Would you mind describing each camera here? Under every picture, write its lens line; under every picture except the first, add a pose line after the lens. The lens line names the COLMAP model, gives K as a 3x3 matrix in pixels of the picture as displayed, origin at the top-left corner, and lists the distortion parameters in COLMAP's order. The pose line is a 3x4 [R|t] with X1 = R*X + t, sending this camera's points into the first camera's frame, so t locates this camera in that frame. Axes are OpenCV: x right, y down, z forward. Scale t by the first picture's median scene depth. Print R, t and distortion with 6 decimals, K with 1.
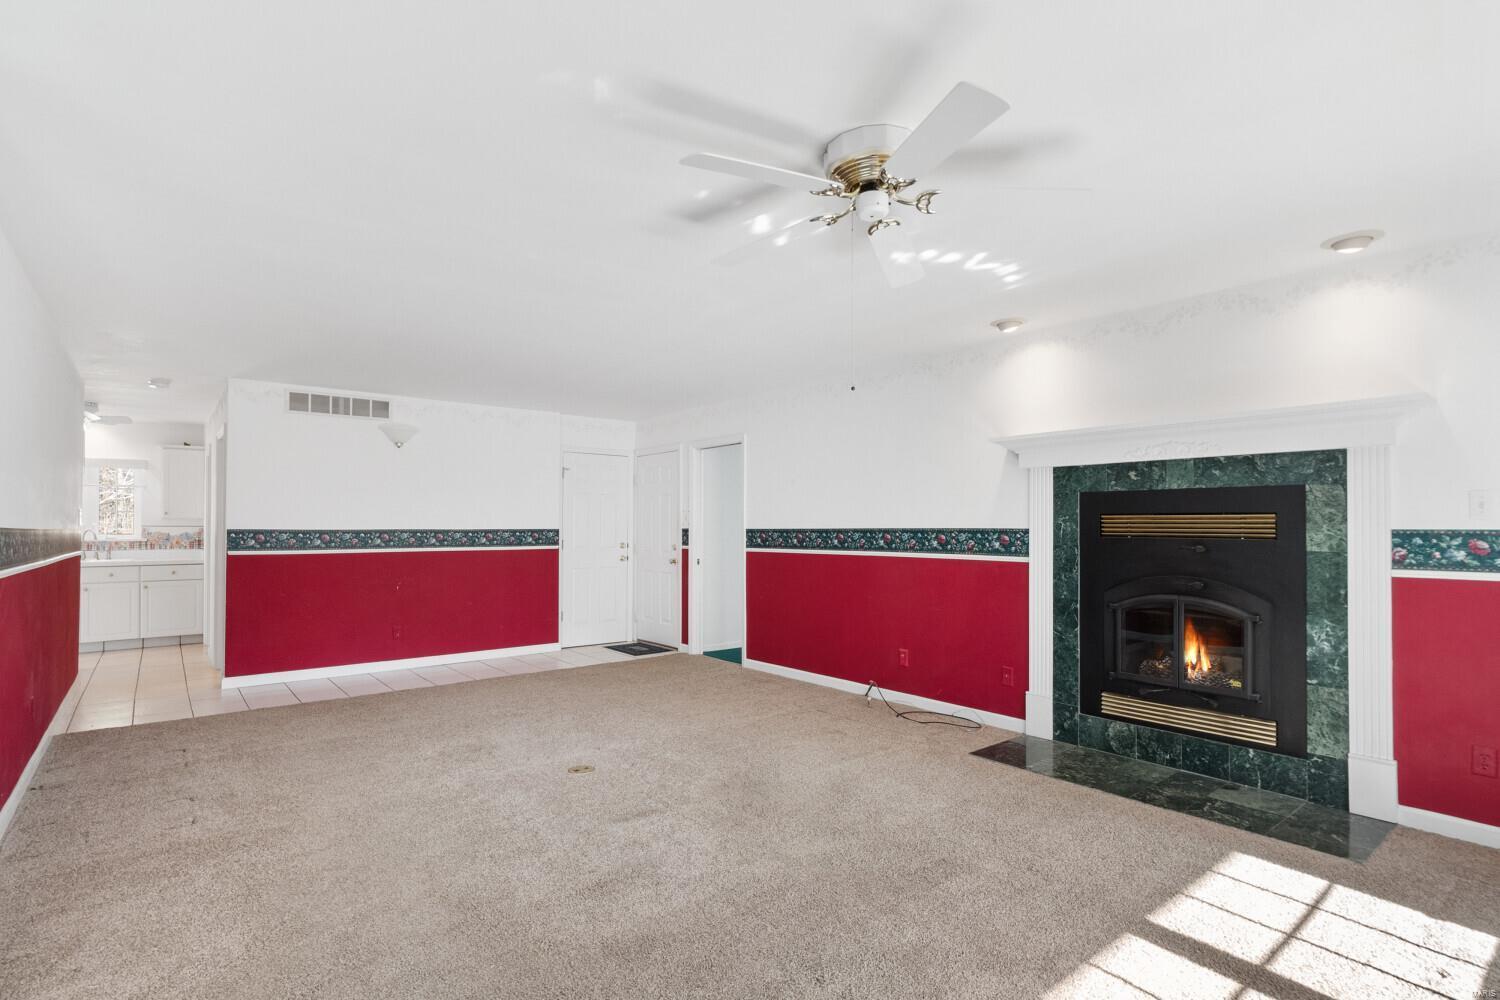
lens RADIAL K [[716.8, 0, 749.8], [0, 716.8, 515.5], [0, 0, 1]] dist [0.002379, -0.016097]
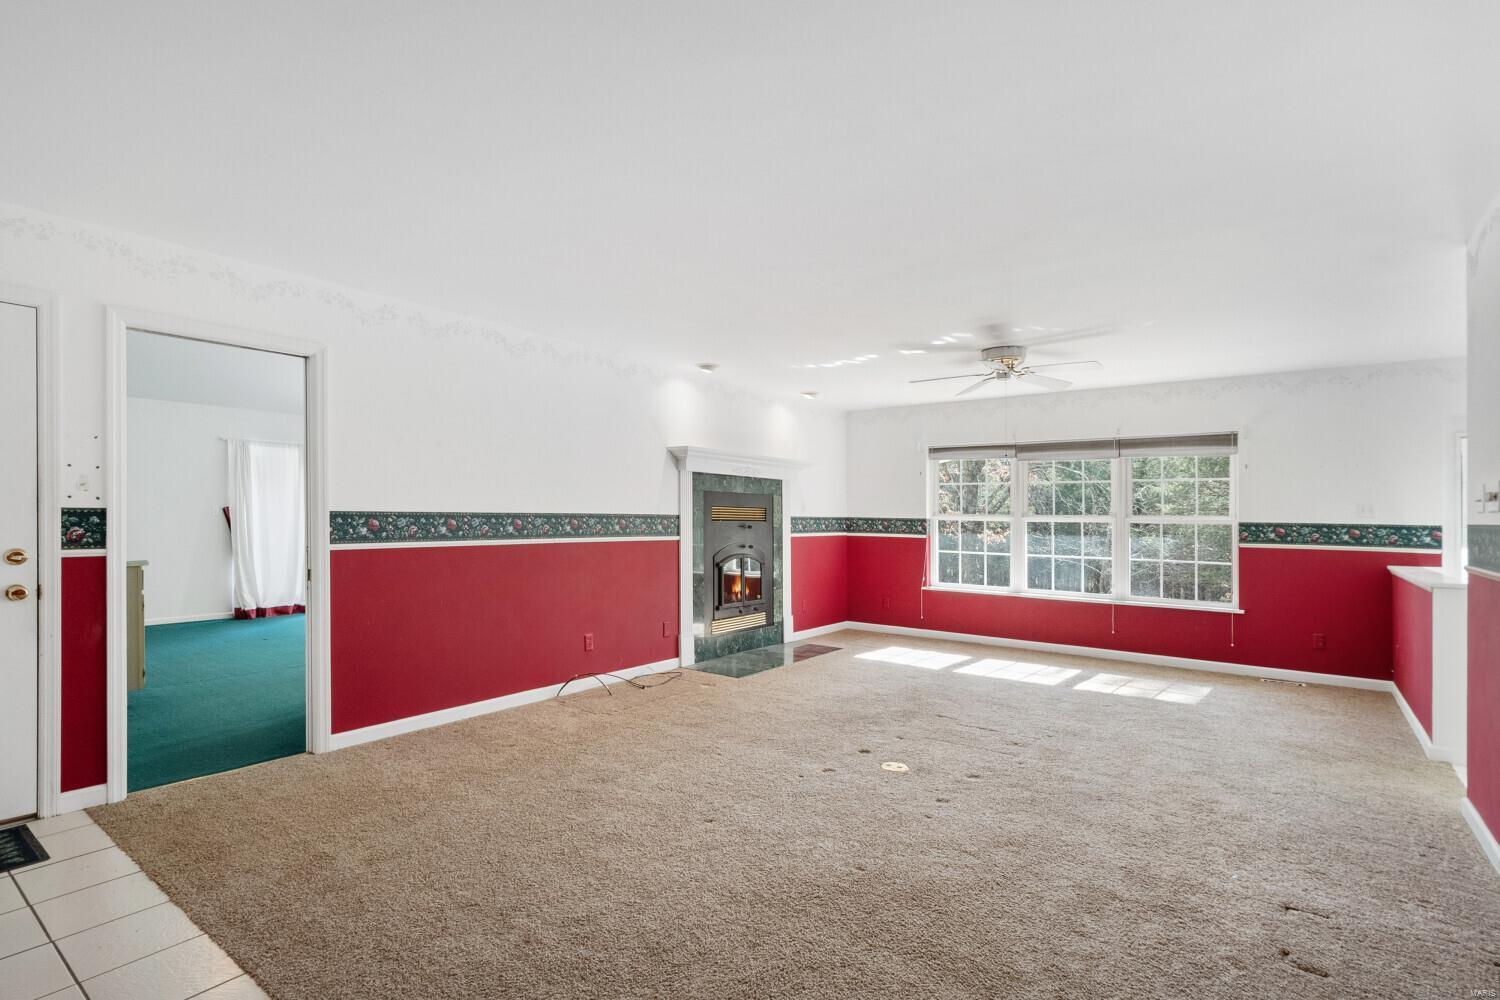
lens RADIAL K [[716.8, 0, 749.8], [0, 716.8, 515.5], [0, 0, 1]] dist [0.002379, -0.016097]
pose [[-0.239749, -0.003399, 0.970829, -0.799110], [-0.029831, 0.999547, -0.003868, 0.017474], [-0.970376, -0.029888, -0.239742, 1.010198]]
